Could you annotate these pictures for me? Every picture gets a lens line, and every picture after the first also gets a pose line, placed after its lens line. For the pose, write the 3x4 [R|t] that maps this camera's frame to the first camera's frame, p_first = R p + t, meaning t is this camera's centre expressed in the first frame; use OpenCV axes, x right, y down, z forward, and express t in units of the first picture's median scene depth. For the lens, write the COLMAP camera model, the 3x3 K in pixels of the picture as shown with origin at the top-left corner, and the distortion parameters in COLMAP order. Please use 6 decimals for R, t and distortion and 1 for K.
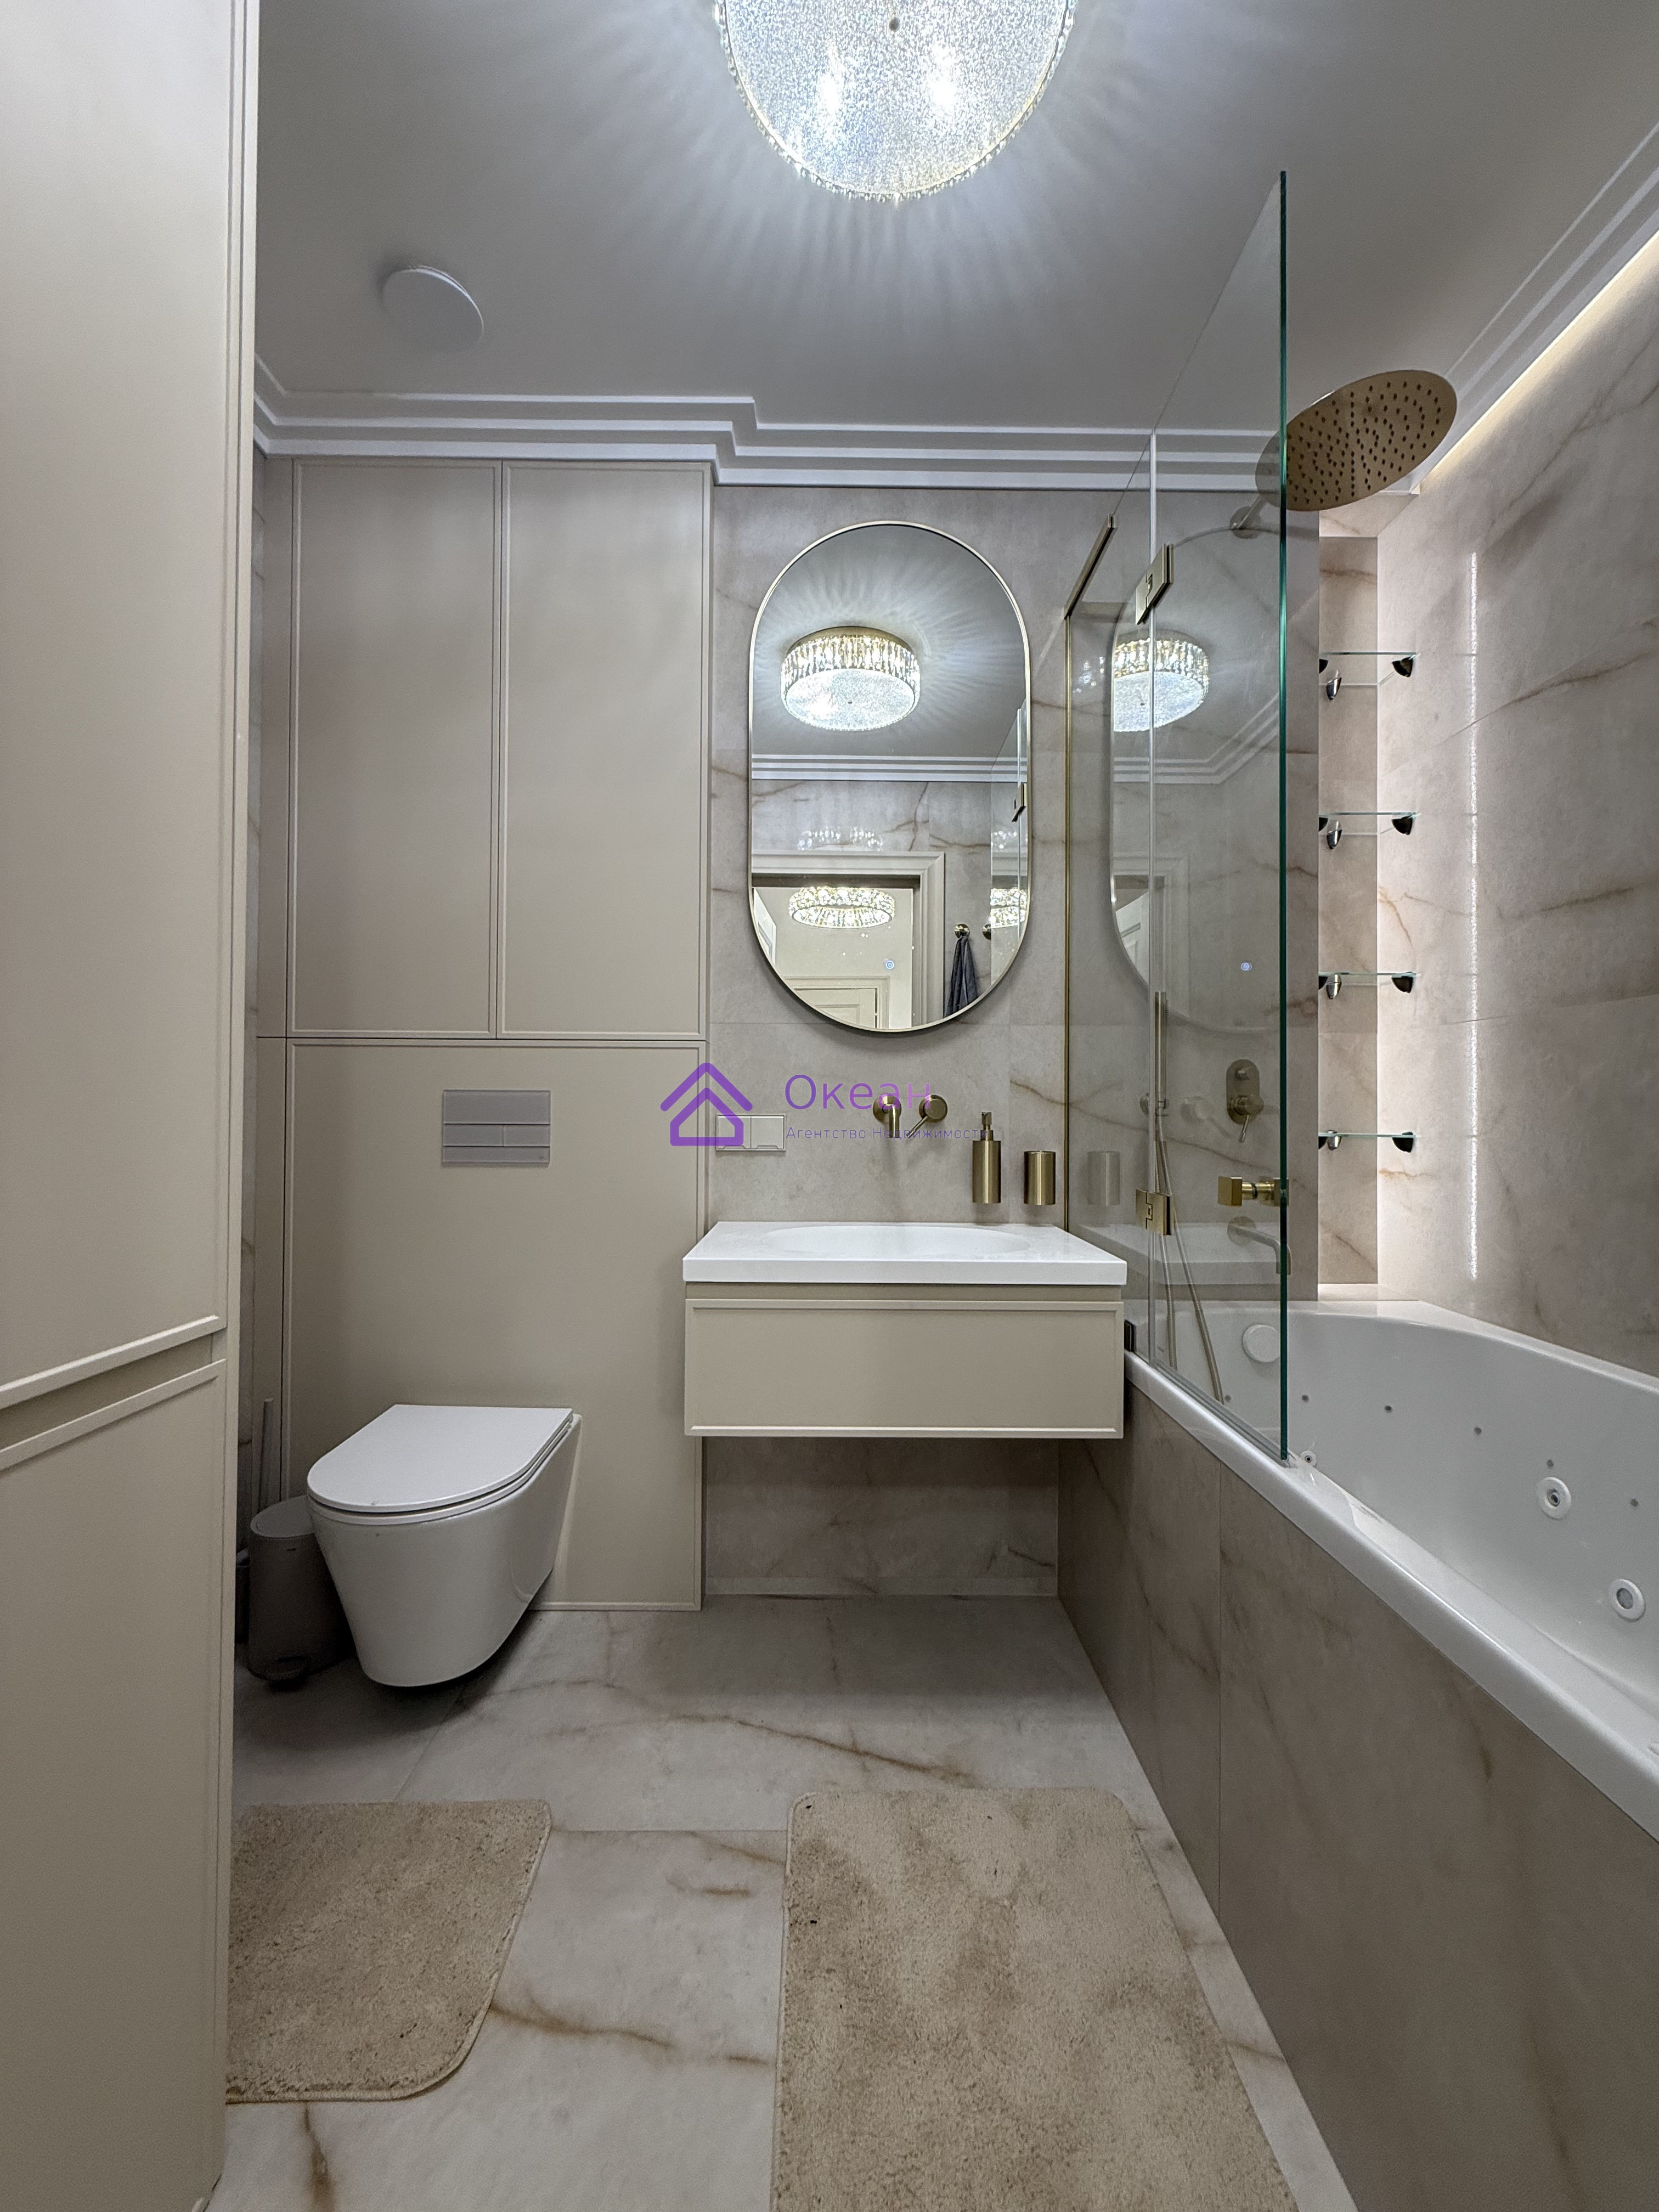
lens RADIAL K [[878.5, 0, 832.6], [0, 878.5, 1100.5], [0, 0, 1]] dist [0.000478, -0.000136]
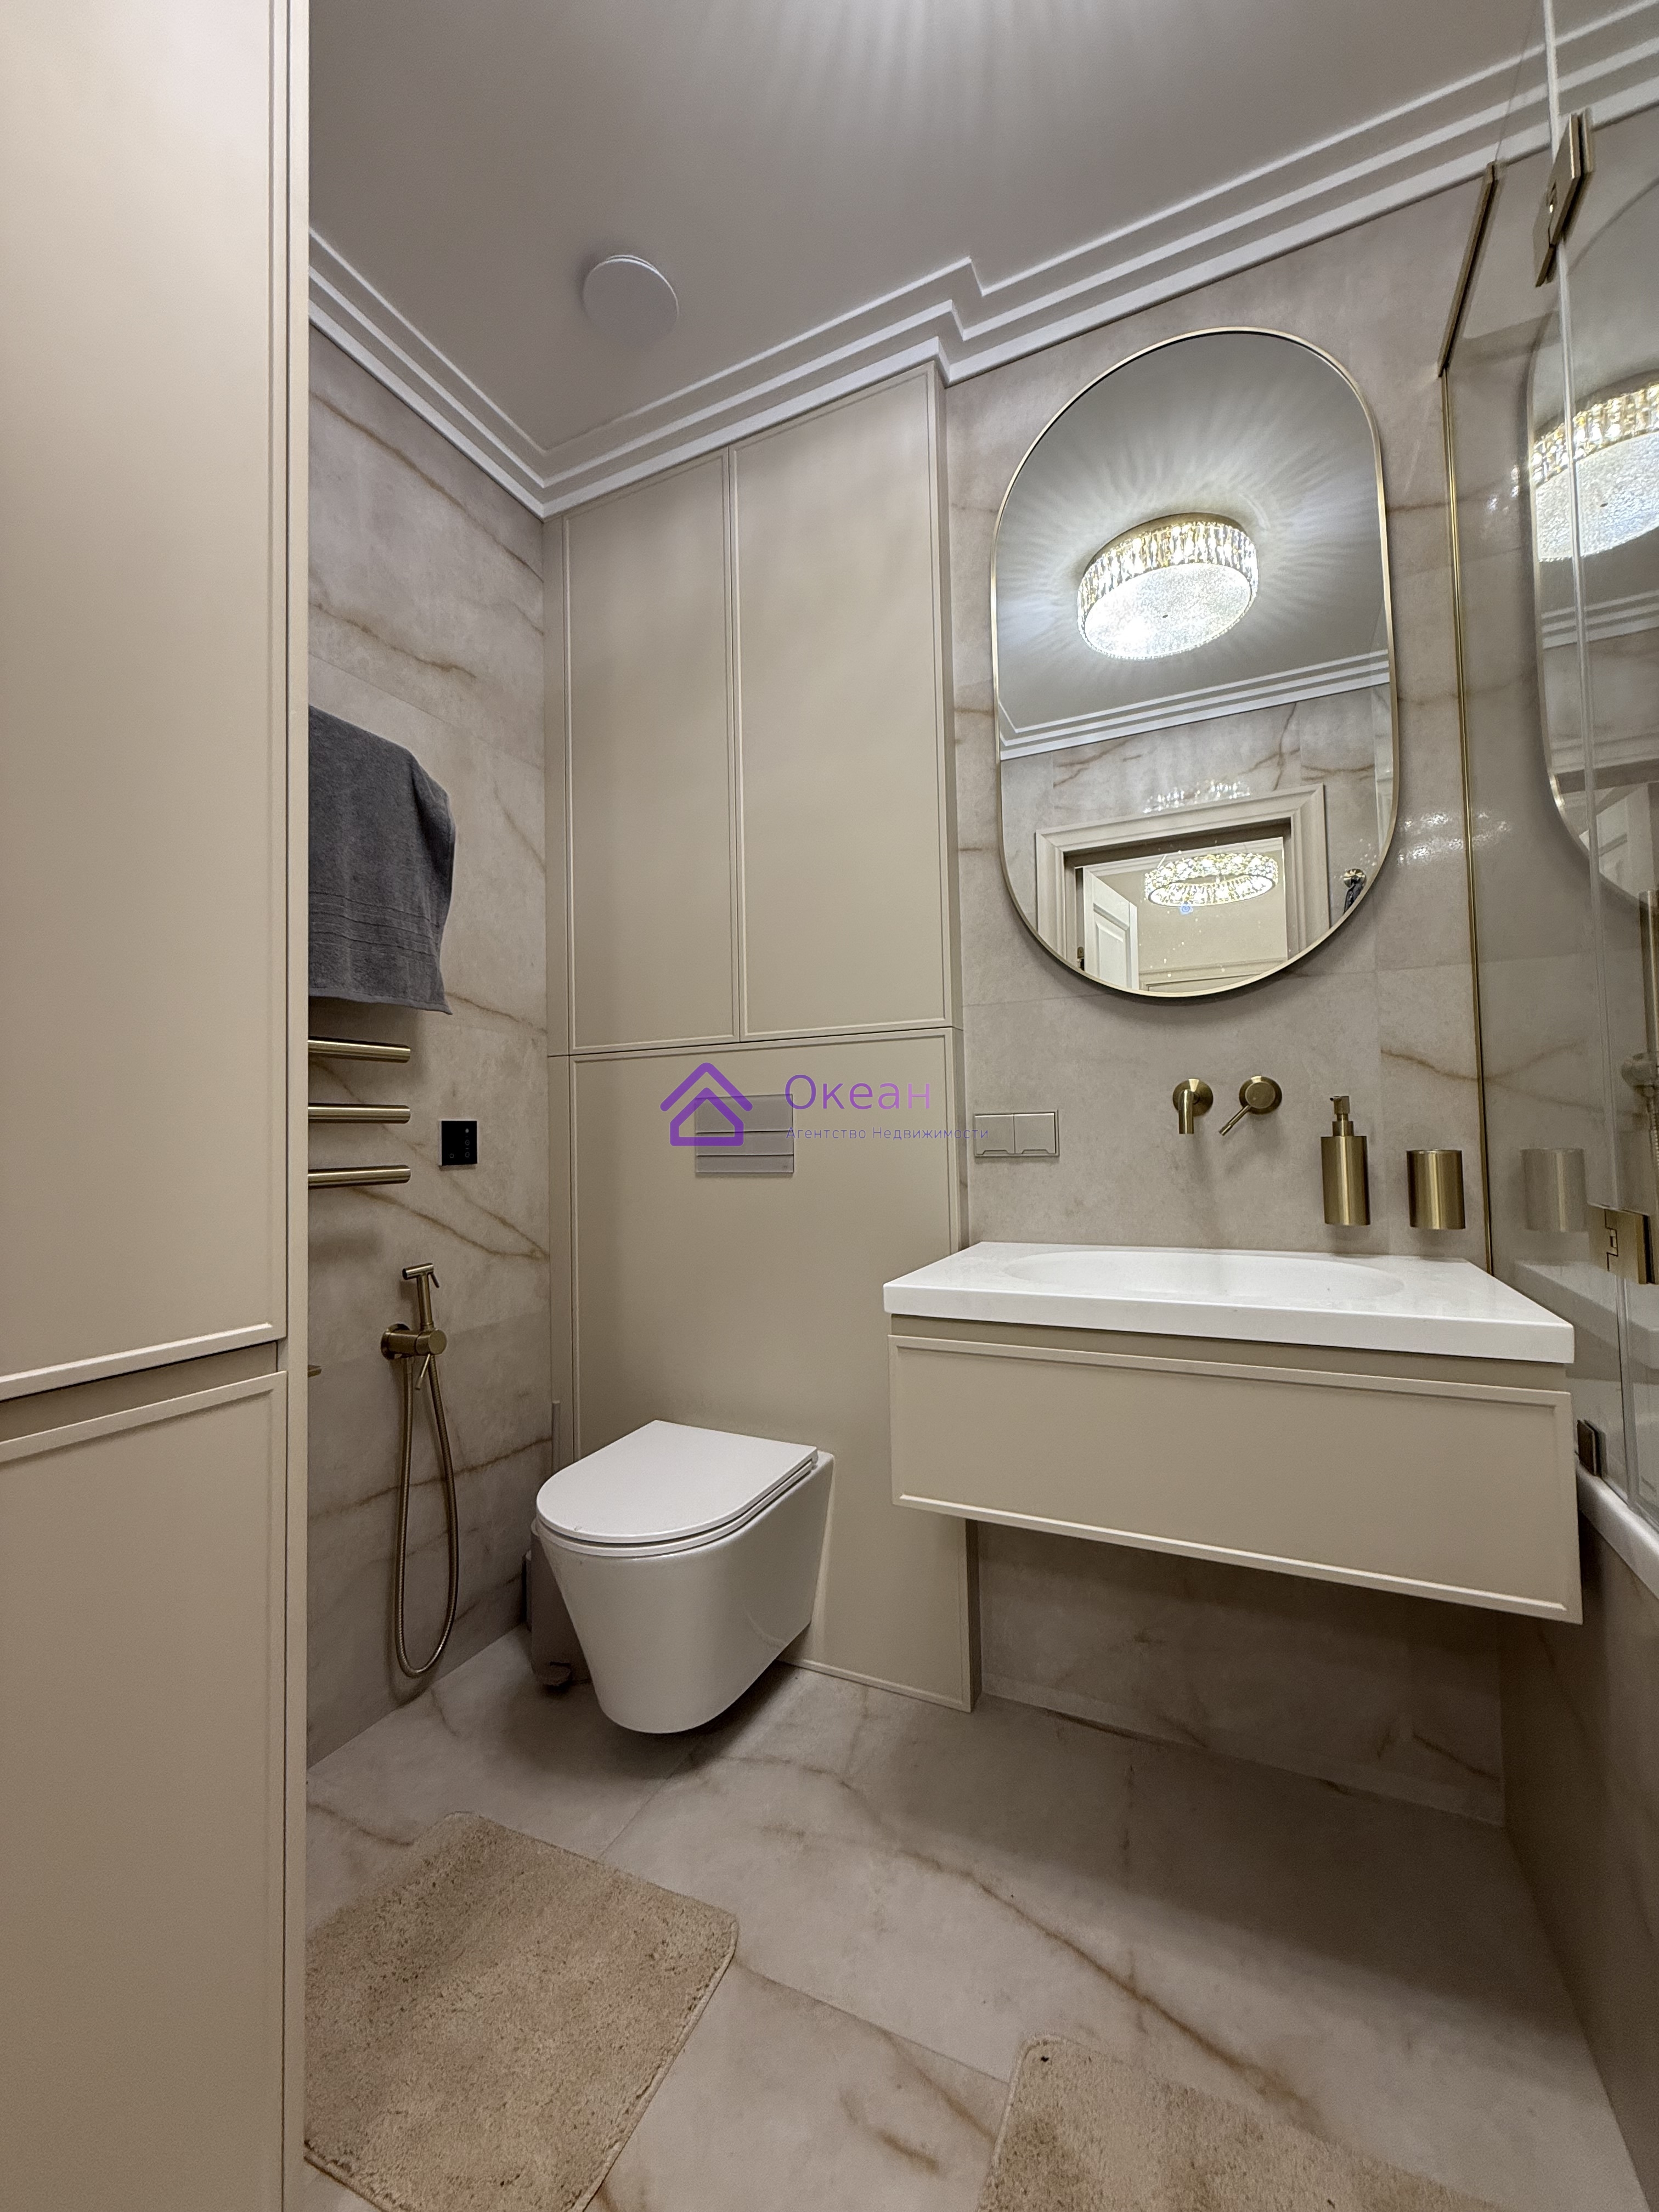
lens RADIAL K [[878.5, 0, 832.6], [0, 878.5, 1101.6], [0, 0, 1]] dist [0.000478, -0.000136]
pose [[0.900599, -0.043128, -0.432505, 0.114733], [0.033110, 0.998981, -0.030670, 0.026390], [0.433387, 0.013301, 0.901110, 0.189443]]
